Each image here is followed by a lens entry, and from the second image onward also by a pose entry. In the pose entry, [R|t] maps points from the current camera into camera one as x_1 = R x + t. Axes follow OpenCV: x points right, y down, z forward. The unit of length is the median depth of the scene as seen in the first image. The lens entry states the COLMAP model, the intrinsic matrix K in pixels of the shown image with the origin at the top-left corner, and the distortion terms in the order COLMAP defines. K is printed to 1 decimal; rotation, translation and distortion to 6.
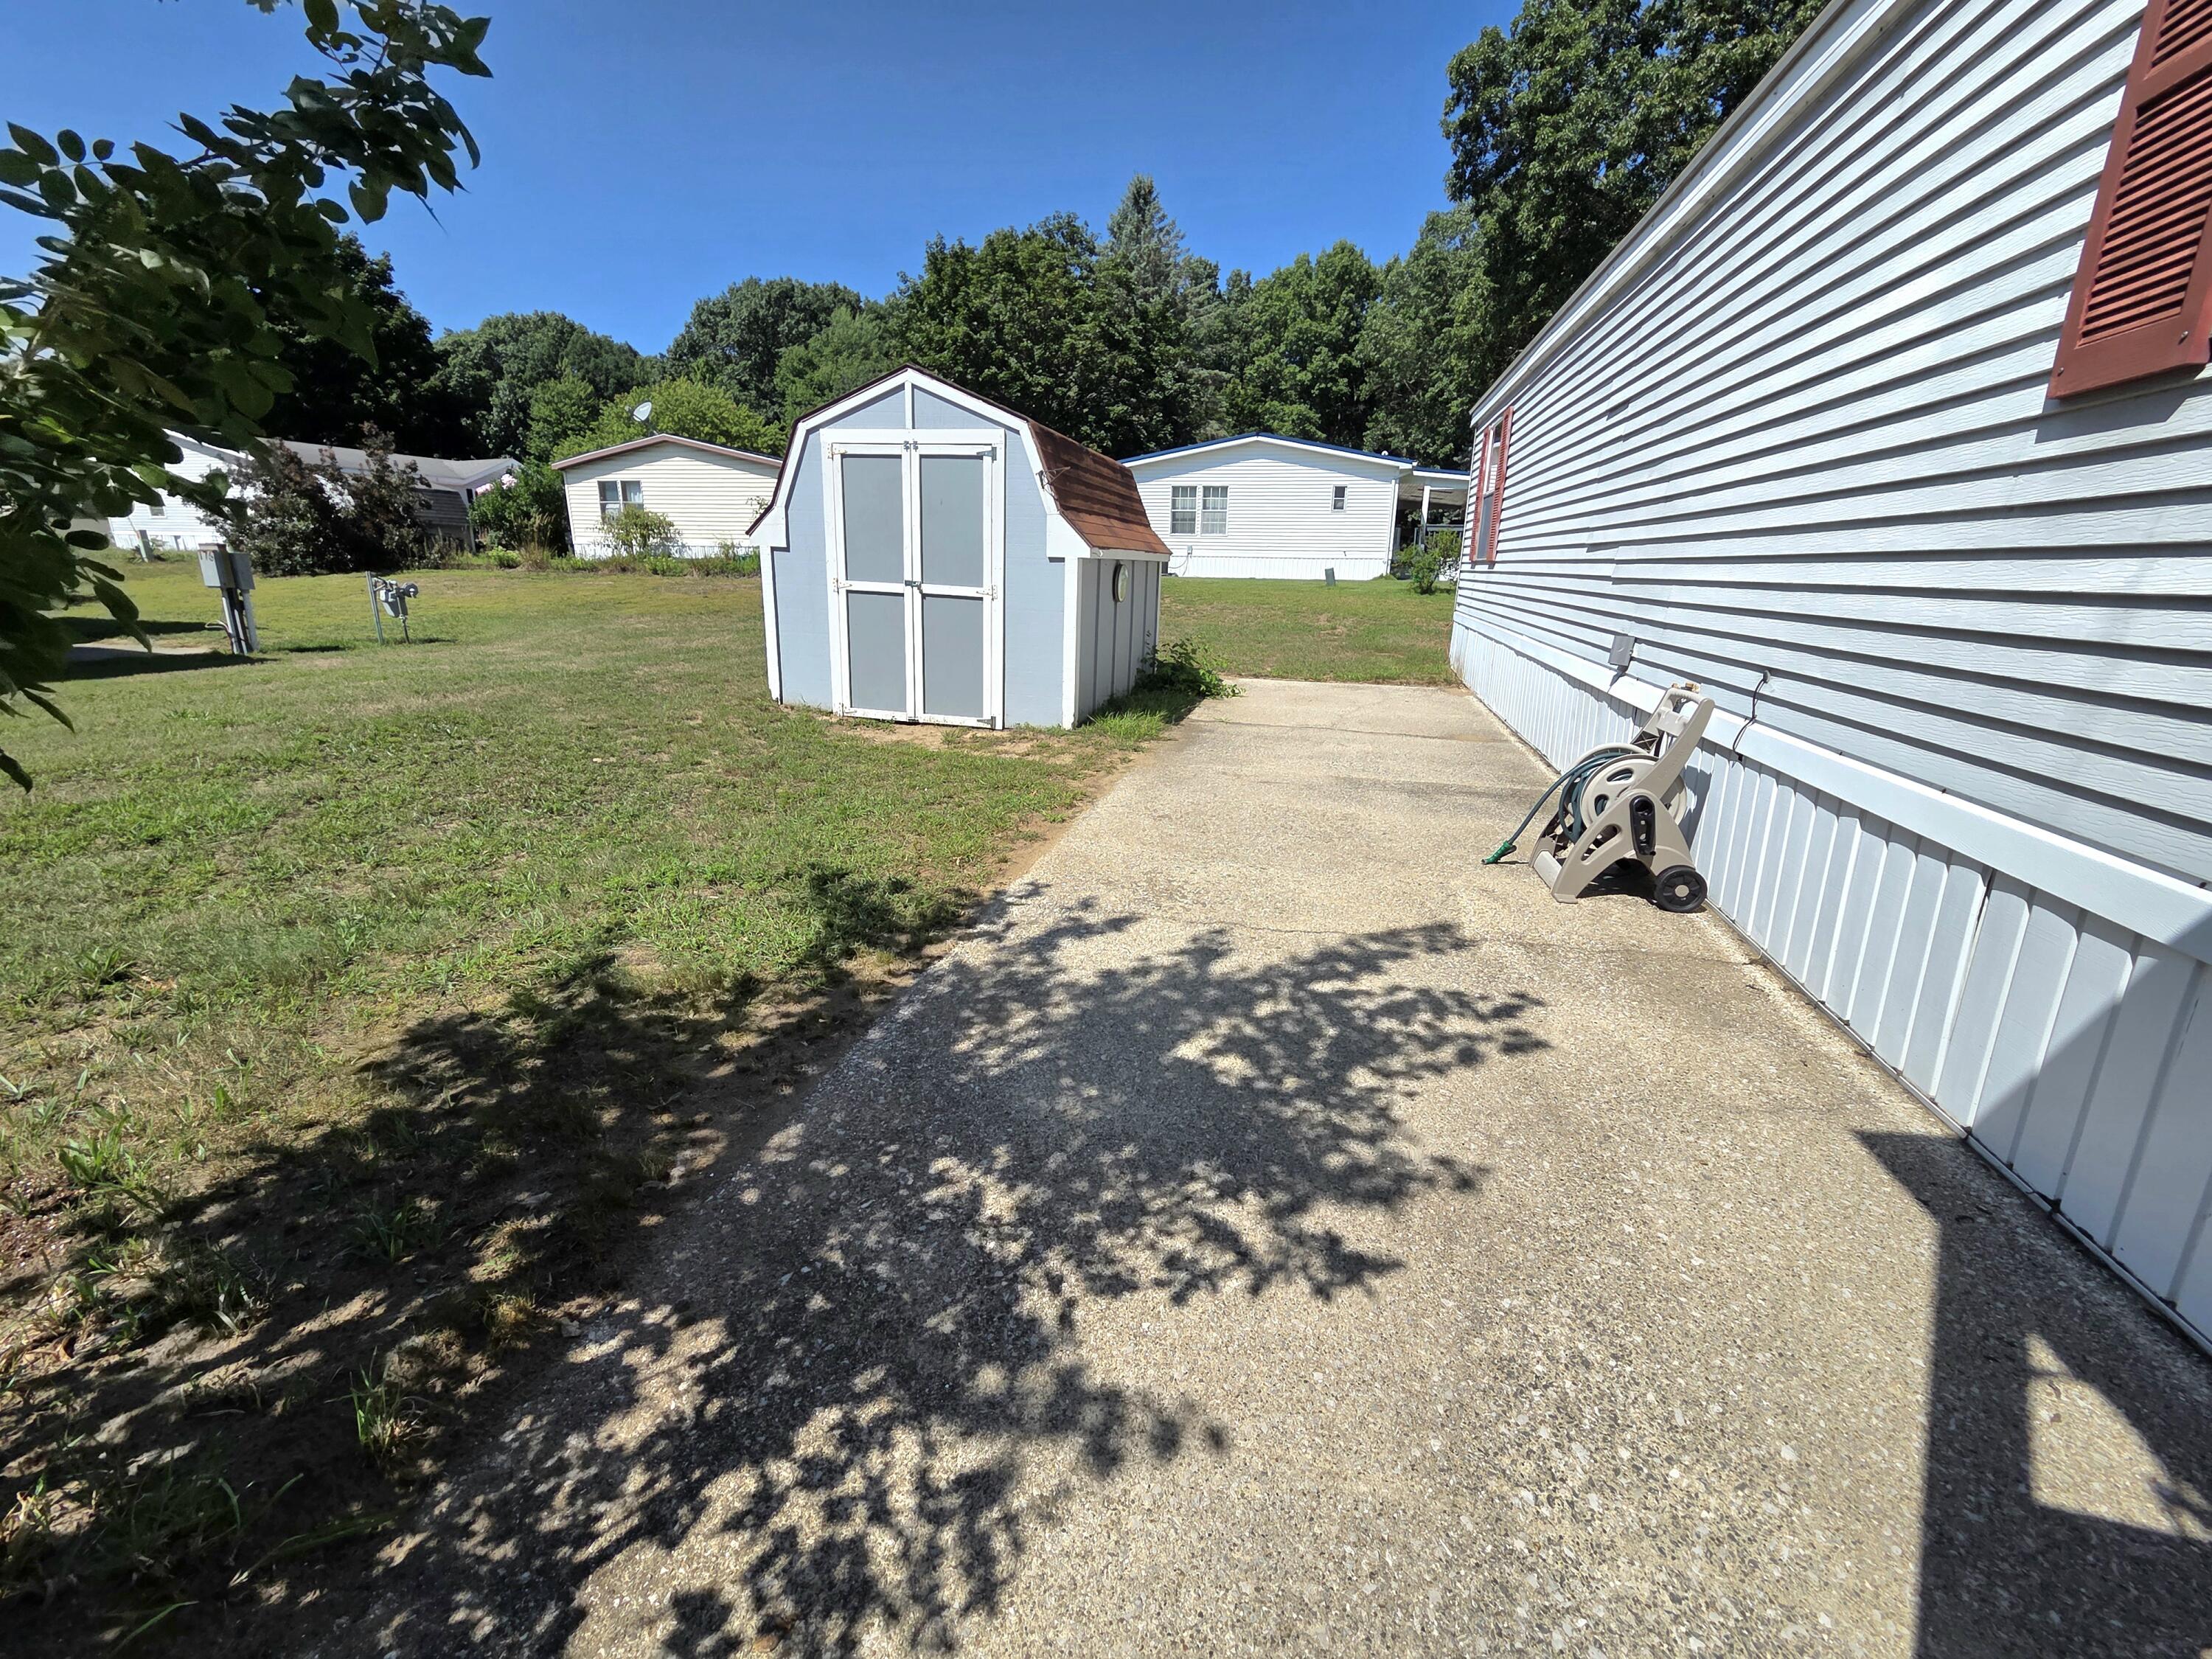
lens RADIAL K [[912.6, 0, 1111.5], [0, 912.6, 819.9], [0, 0, 1]] dist [0.004037, -0.003307]
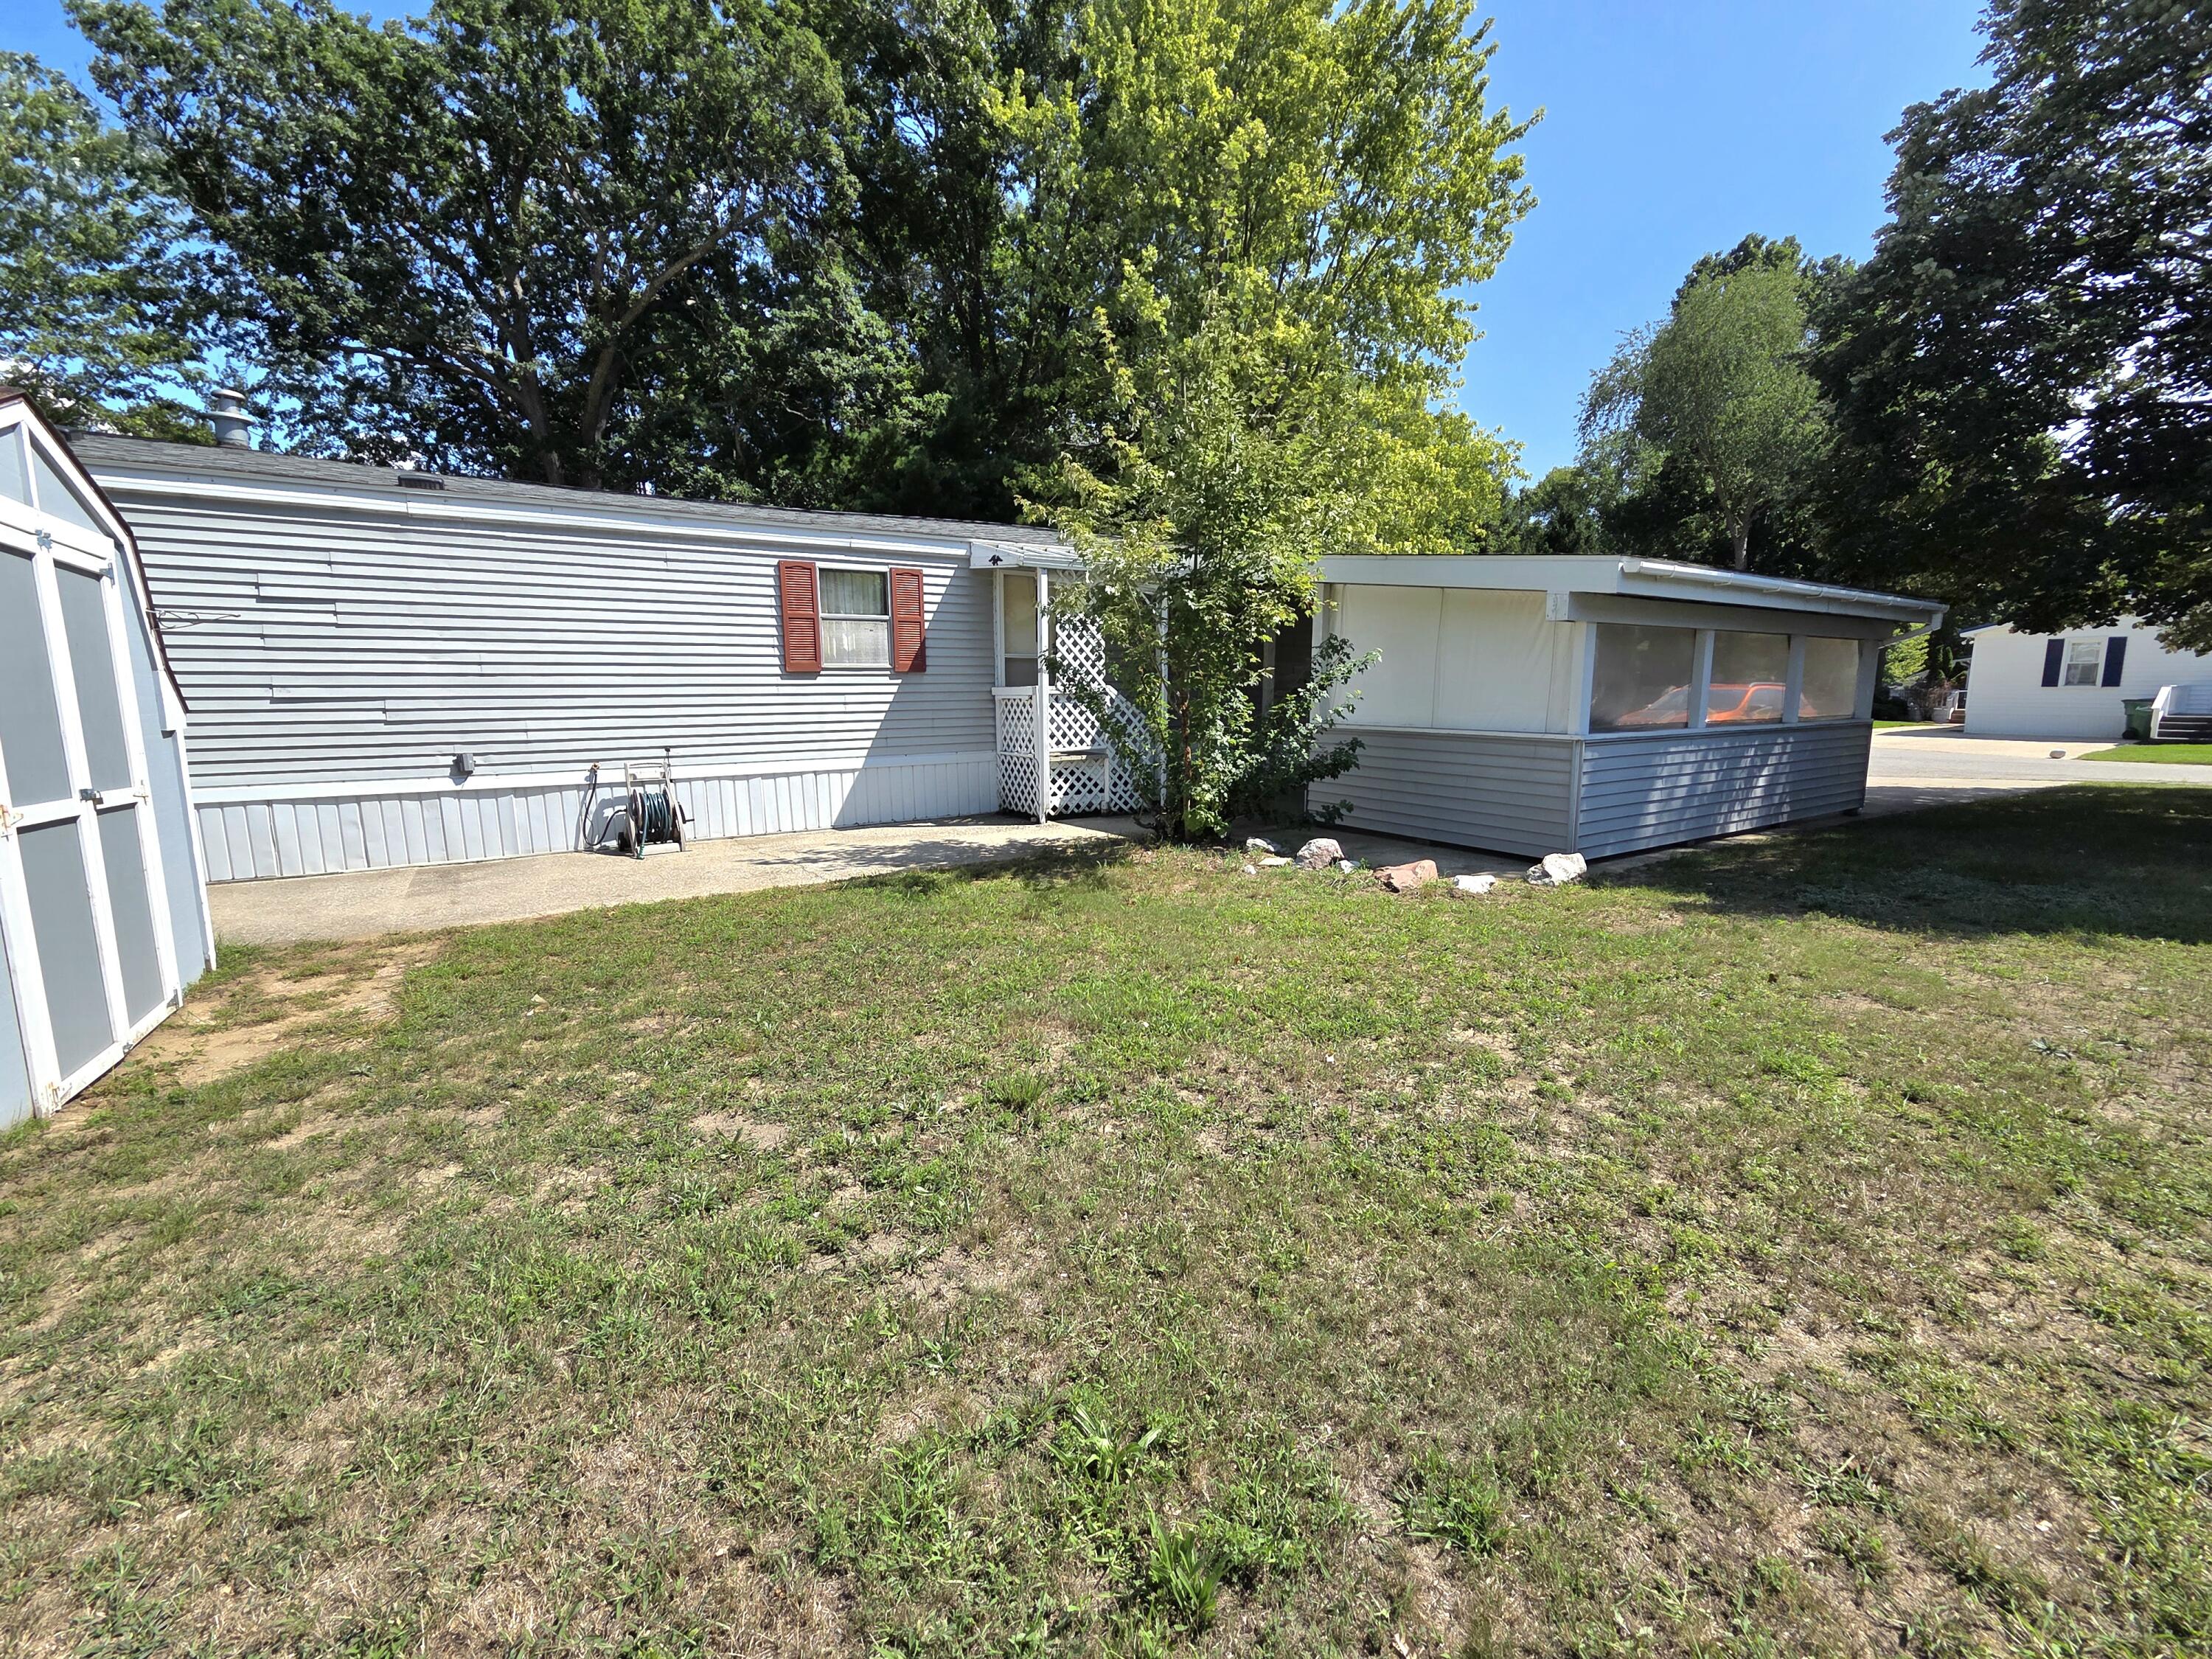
lens RADIAL K [[912.6, 0, 1111.5], [0, 912.6, 819.9], [0, 0, 1]] dist [0.004037, -0.003307]
pose [[-0.724831, -0.117987, 0.678749, -1.032091], [0.172143, 0.922956, 0.344267, -0.336220], [-0.667074, 0.366377, -0.648676, 0.989853]]
